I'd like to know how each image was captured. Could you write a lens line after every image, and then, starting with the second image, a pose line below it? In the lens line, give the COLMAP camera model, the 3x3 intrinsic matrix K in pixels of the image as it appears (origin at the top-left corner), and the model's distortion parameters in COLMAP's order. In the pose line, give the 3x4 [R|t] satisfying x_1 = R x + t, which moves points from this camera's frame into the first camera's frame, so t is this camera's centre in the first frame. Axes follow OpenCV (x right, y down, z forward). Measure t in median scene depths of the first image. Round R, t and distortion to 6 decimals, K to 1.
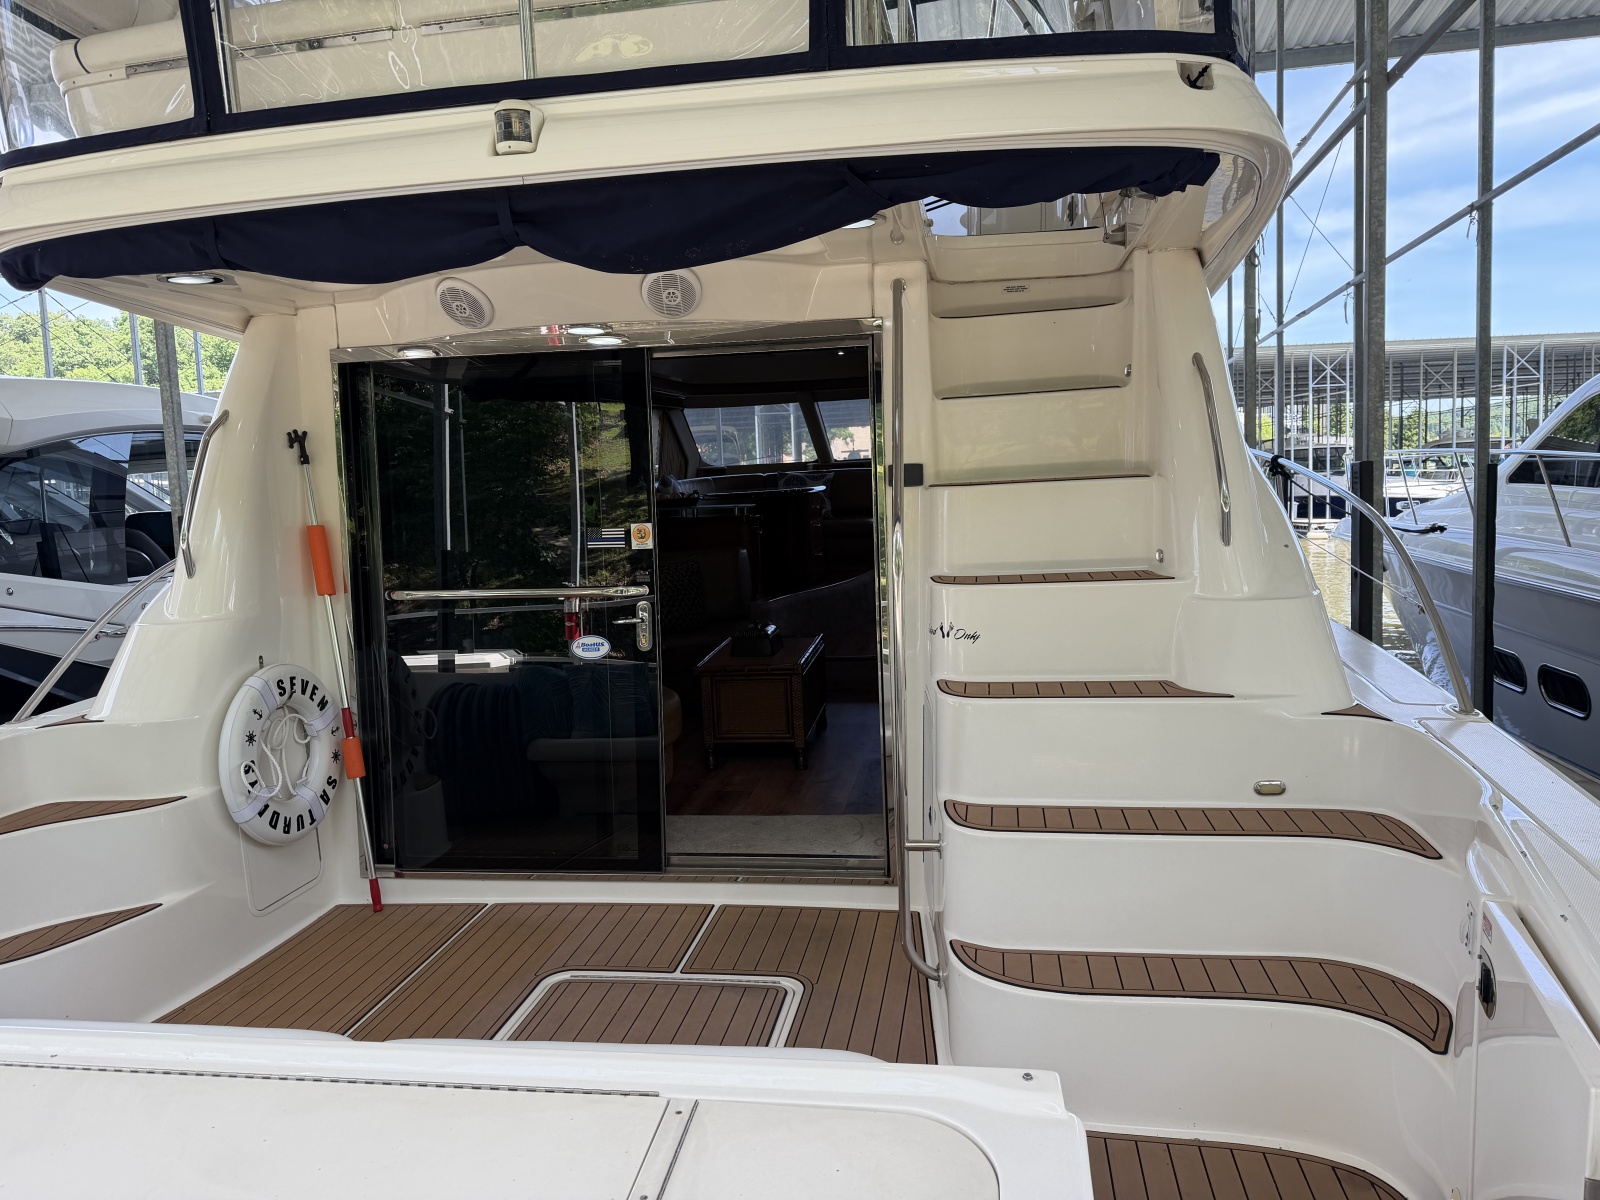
lens RADIAL K [[1106.2, 0, 822.2], [0, 1106.2, 600.2], [0, 0, 1]] dist [0.008082, -0.040181]
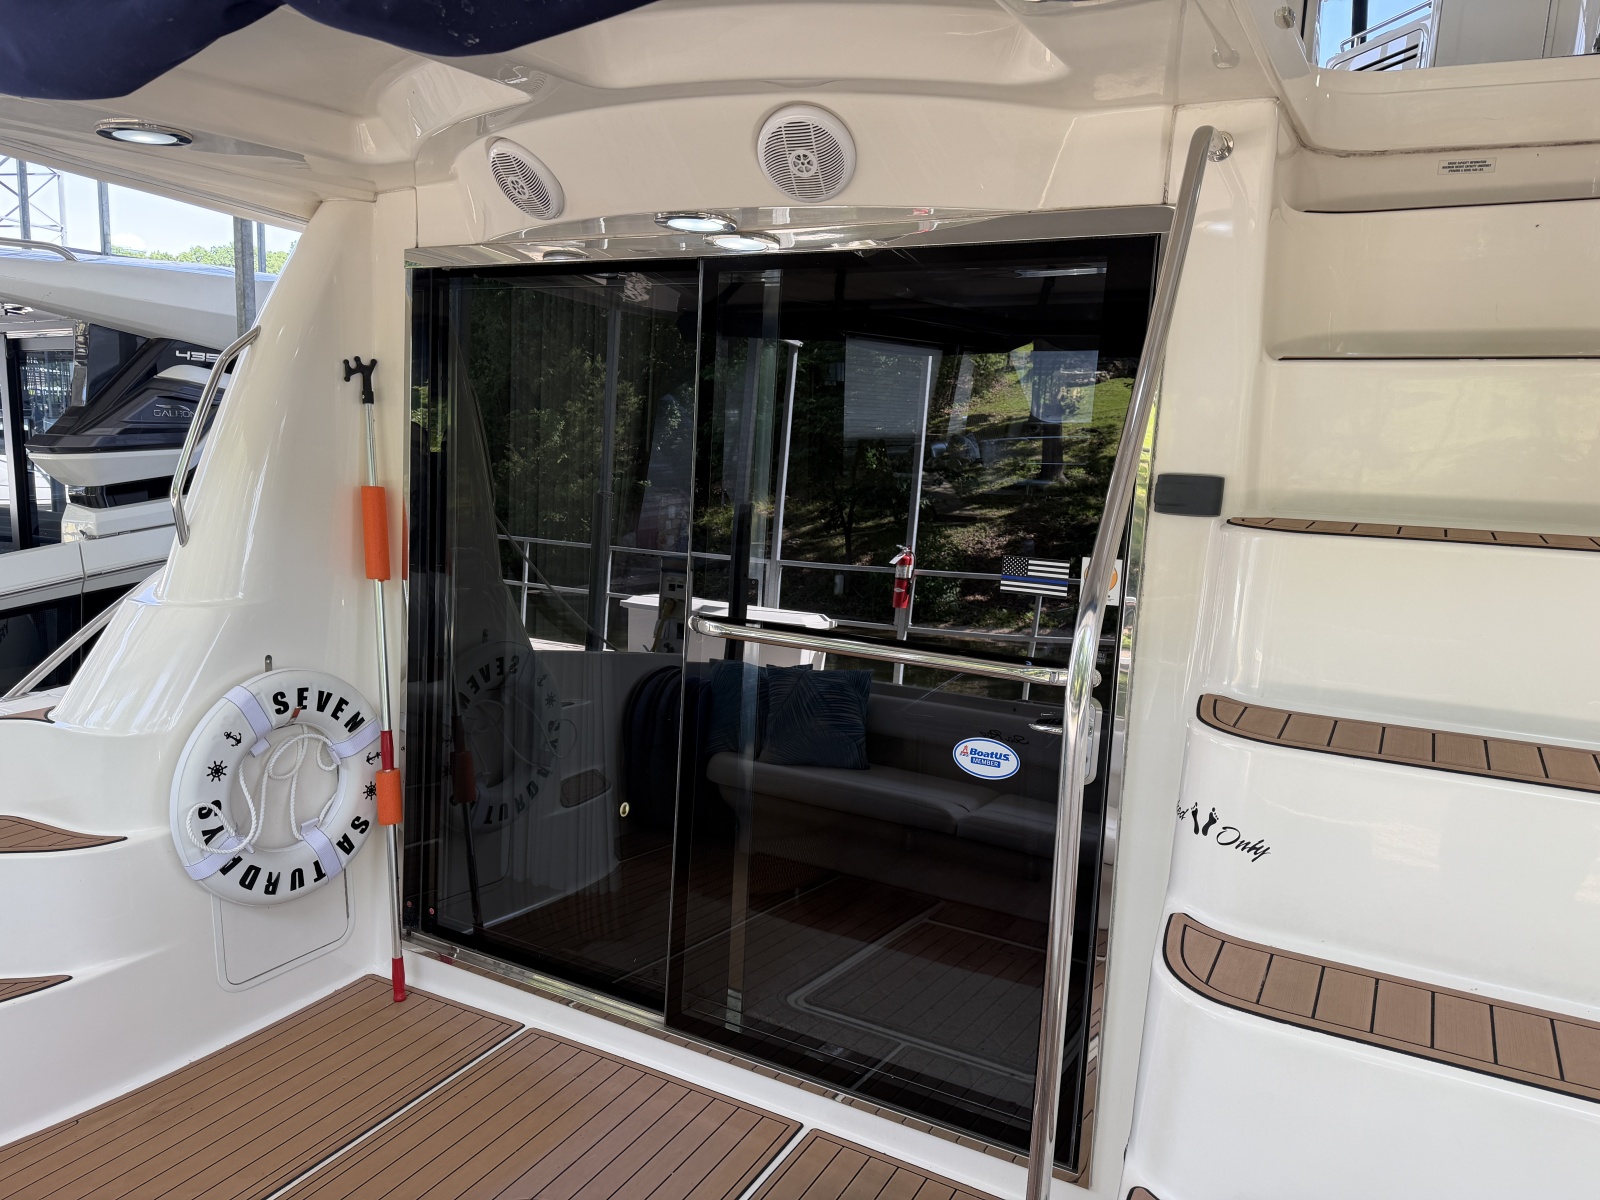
lens RADIAL K [[1106.2, 0, 822.2], [0, 1106.2, 600.2], [0, 0, 1]] dist [0.008082, -0.040181]
pose [[0.935361, 0.123133, -0.331570, 0.090964], [-0.104979, 0.991851, 0.072191, -0.079470], [0.337757, -0.032716, 0.940665, 0.405303]]
